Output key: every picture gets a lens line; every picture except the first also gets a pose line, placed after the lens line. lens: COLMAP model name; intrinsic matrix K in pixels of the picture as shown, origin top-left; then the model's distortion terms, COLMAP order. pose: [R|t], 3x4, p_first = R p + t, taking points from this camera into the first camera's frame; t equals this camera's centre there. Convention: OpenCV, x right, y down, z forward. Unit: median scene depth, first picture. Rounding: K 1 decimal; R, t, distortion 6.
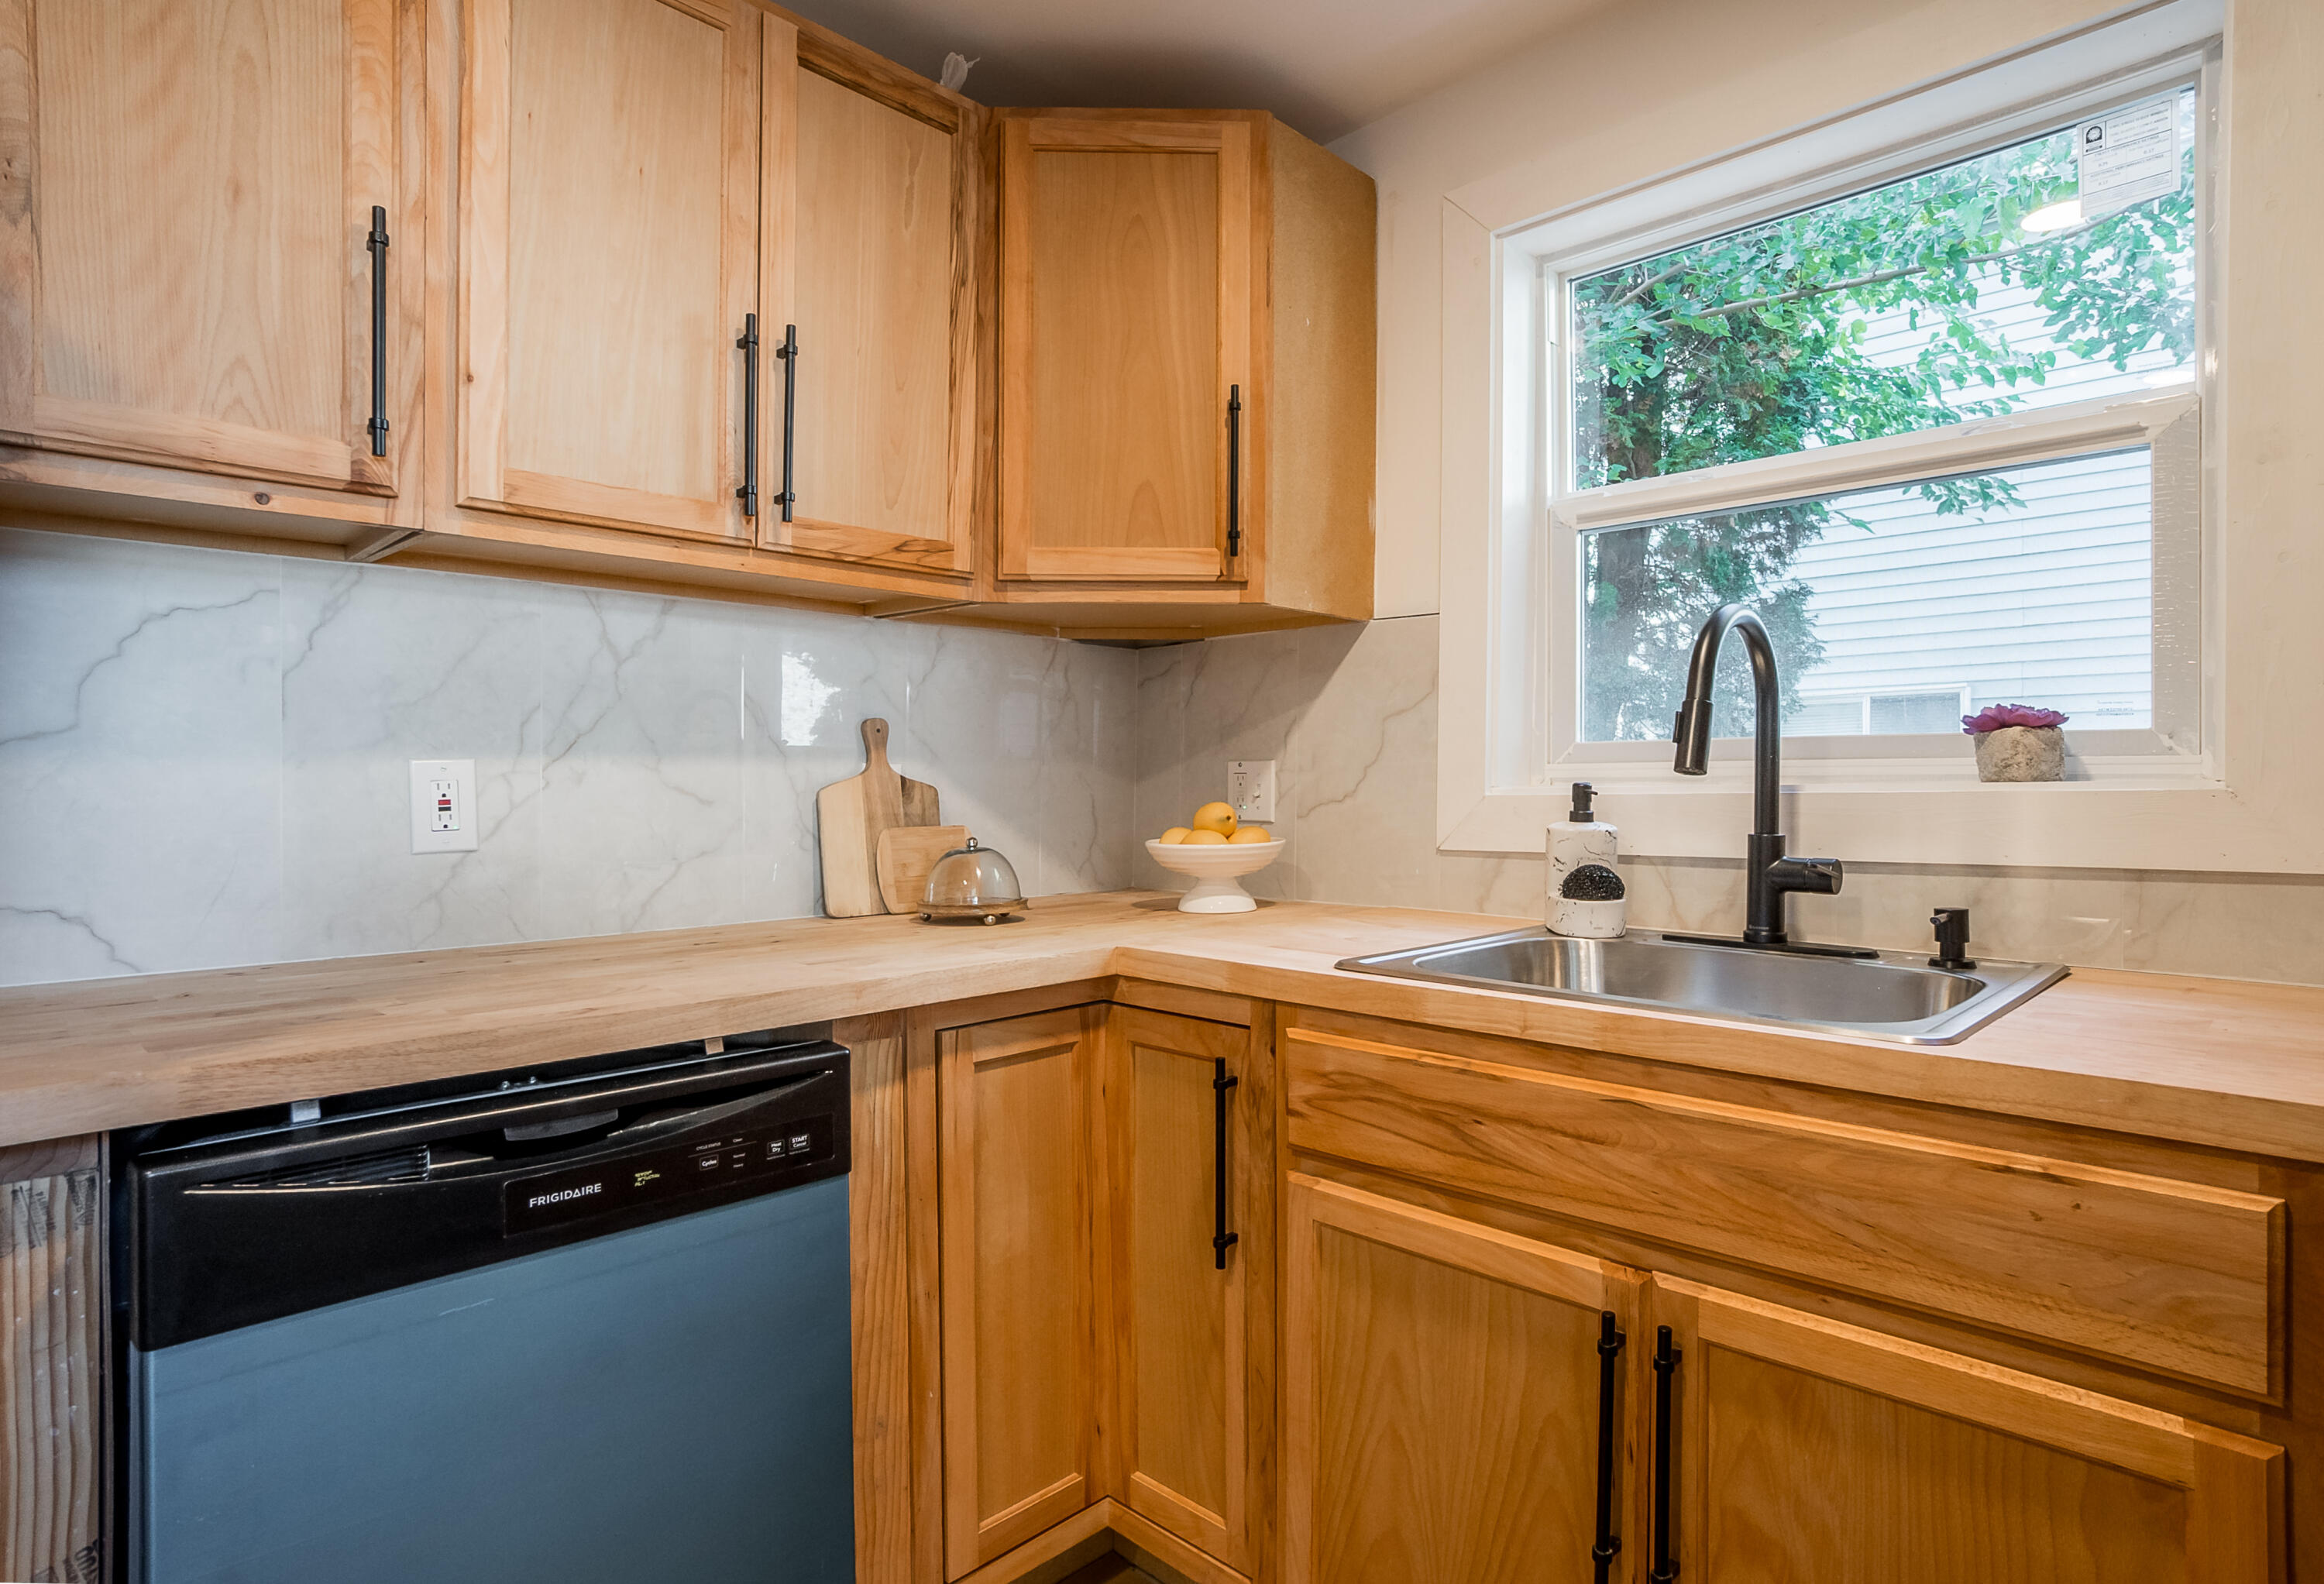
lens RADIAL K [[1248.7, 0, 1161.3], [0, 1248.7, 793.2], [0, 0, 1]] dist [-0.034648, 0.003146]
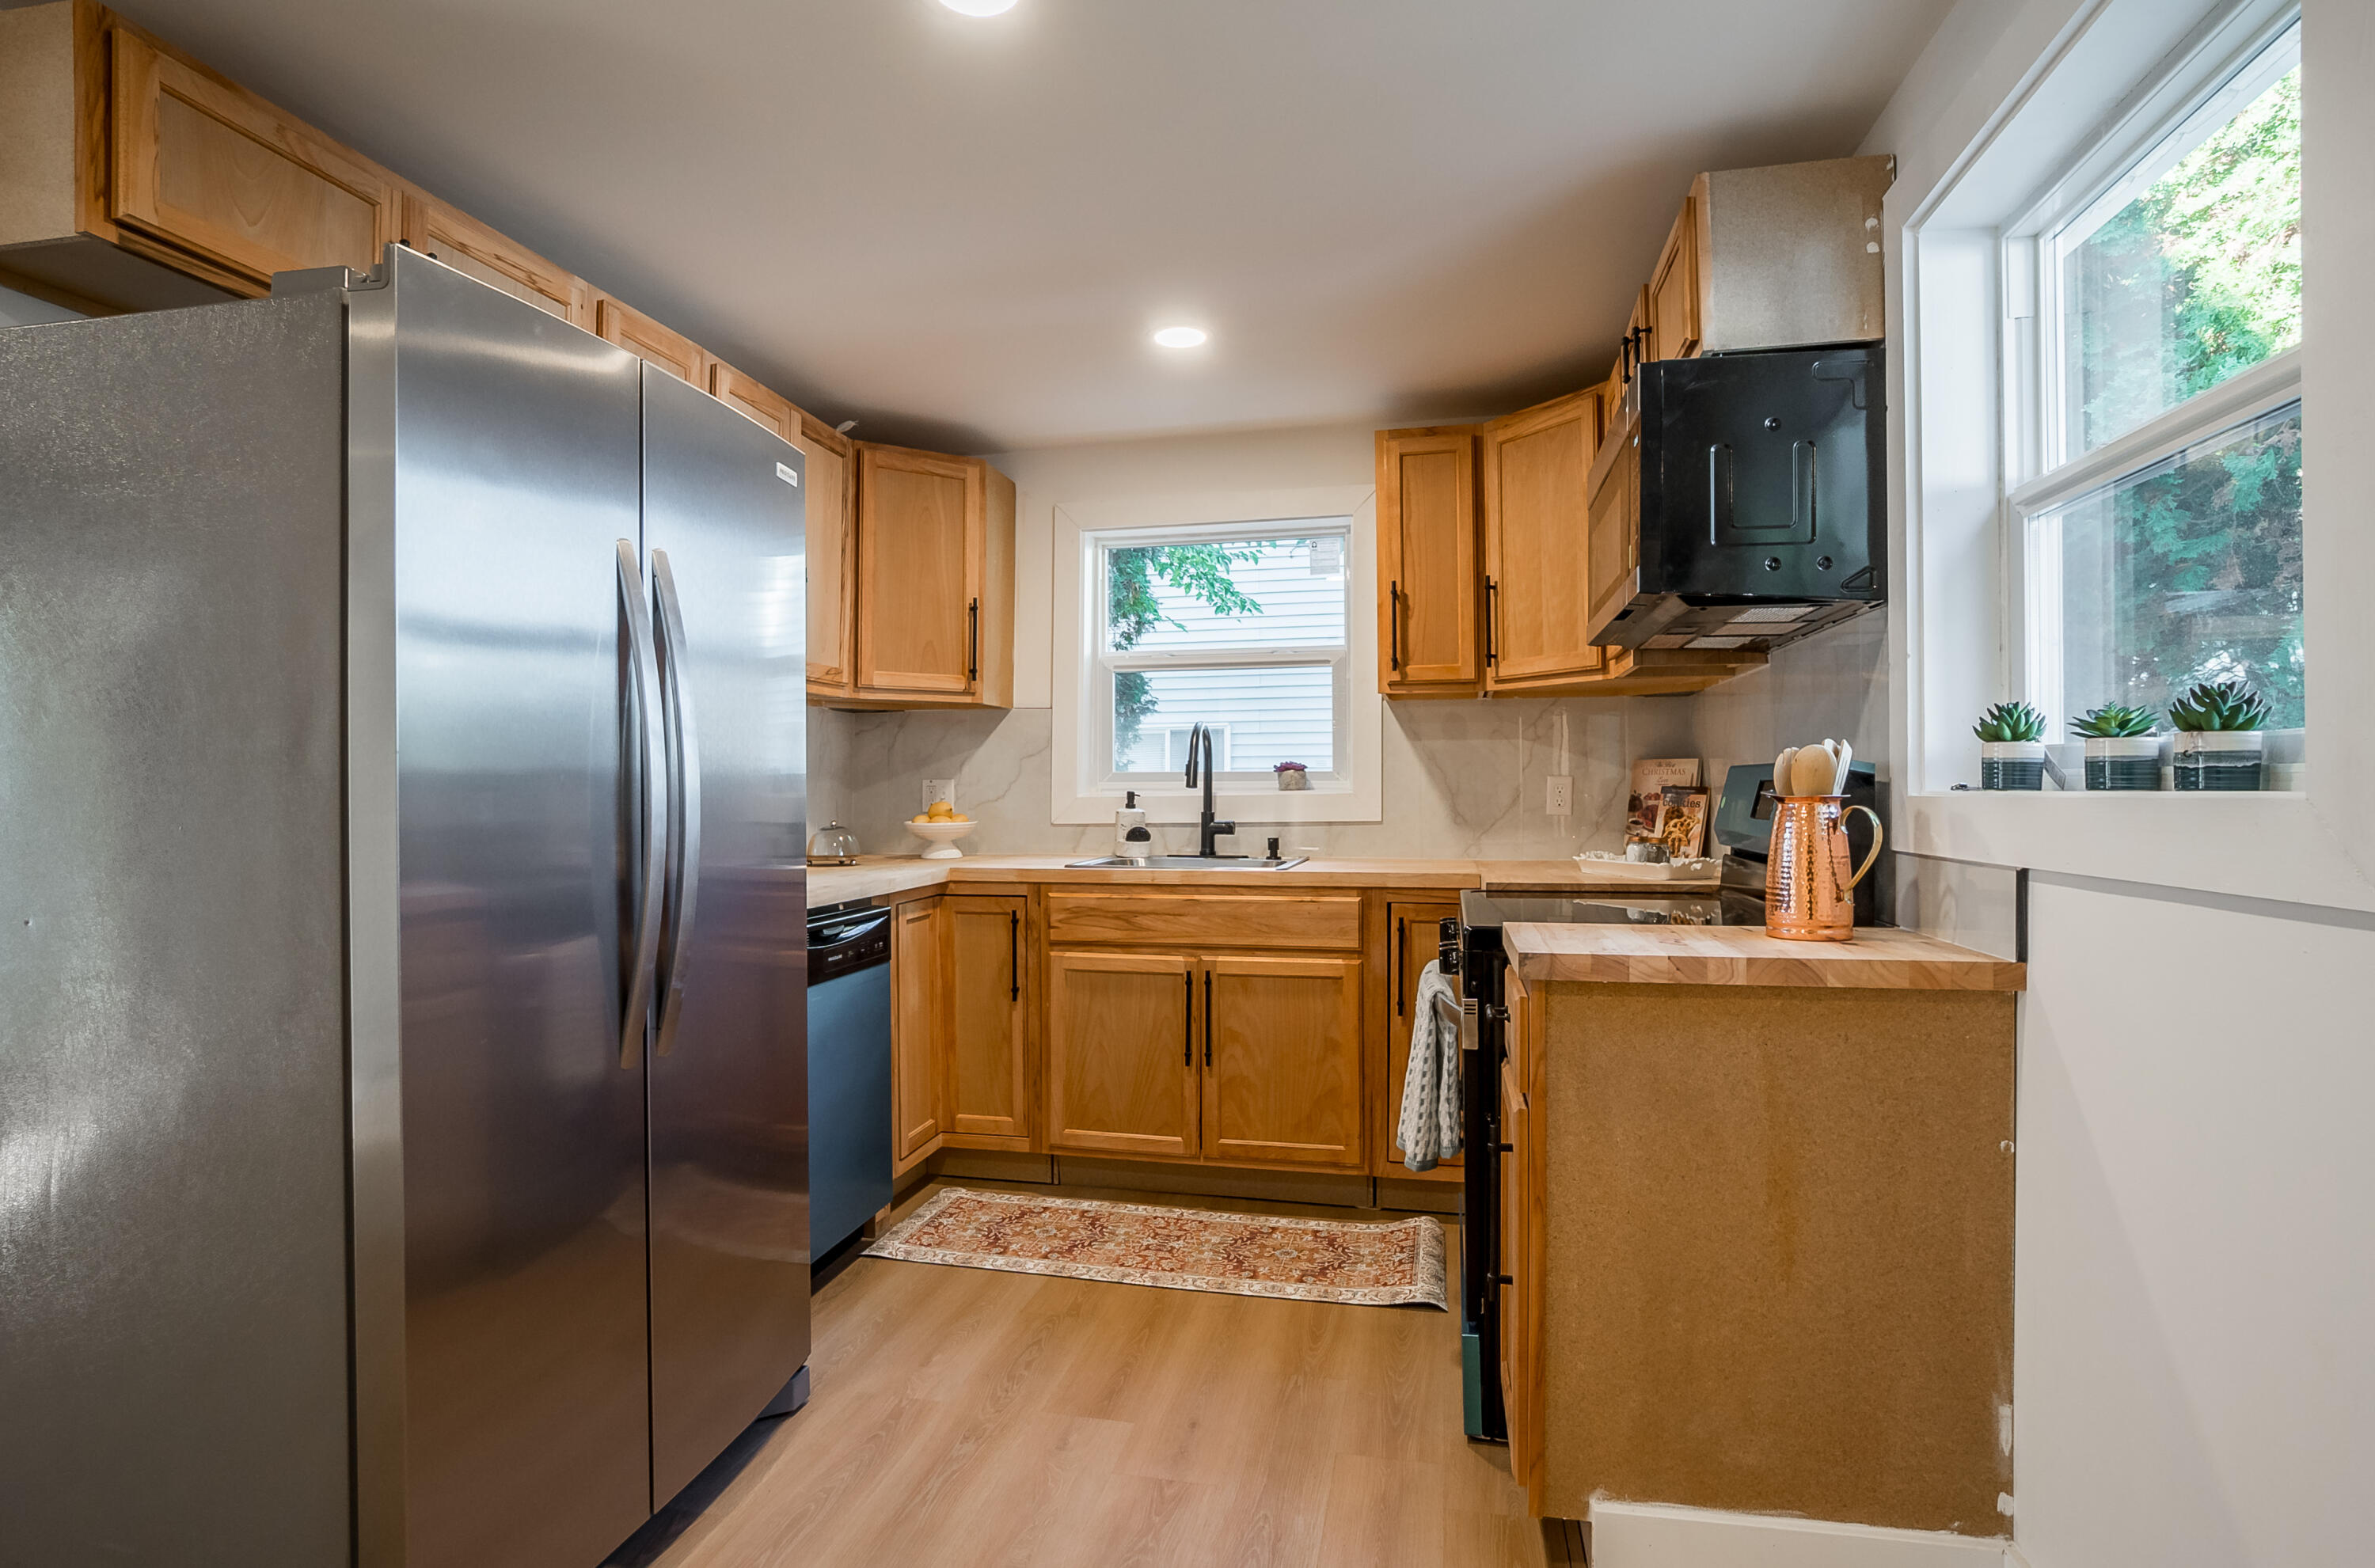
lens RADIAL K [[1207.8, 0, 1186.5], [0, 1207.8, 786.4], [0, 0, 1]] dist [-0.003148, -0.000756]
pose [[0.844778, -0.000065, 0.535116, -0.845102], [0.005798, 0.999942, -0.009033, 0.003525], [-0.535085, 0.010734, 0.844730, -1.027049]]
